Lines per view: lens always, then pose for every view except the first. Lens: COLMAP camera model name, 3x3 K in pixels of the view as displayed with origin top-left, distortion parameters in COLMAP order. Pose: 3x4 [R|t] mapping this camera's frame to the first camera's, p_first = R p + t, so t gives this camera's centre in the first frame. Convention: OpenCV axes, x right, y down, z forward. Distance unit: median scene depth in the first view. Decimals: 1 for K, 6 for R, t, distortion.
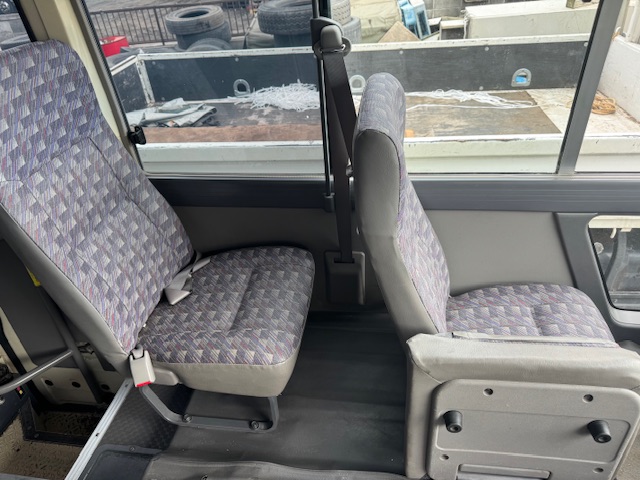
lens RADIAL K [[464.0, 0, 320.1], [0, 464.0, 238.6], [0, 0, 1]] dist [0.025652, -0.038868]
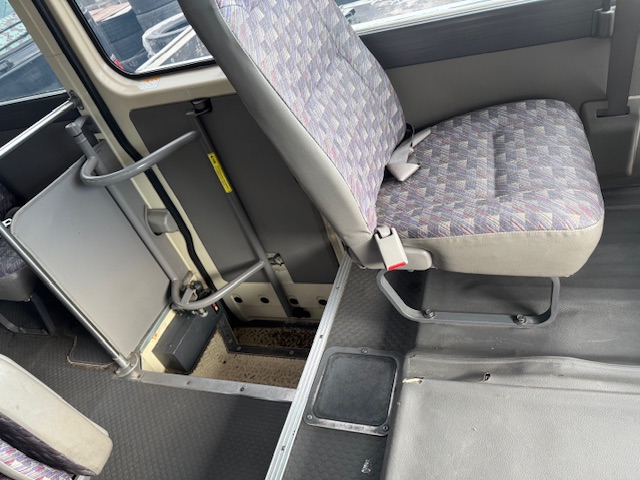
lens RADIAL K [[464.0, 0, 321.9], [0, 464.0, 237.3], [0, 0, 1]] dist [0.025652, -0.038868]
pose [[0.968993, -0.062841, -0.238965, -0.263587], [0.091537, 0.989603, 0.110941, 0.135529], [0.229509, -0.129375, 0.964670, 0.158786]]
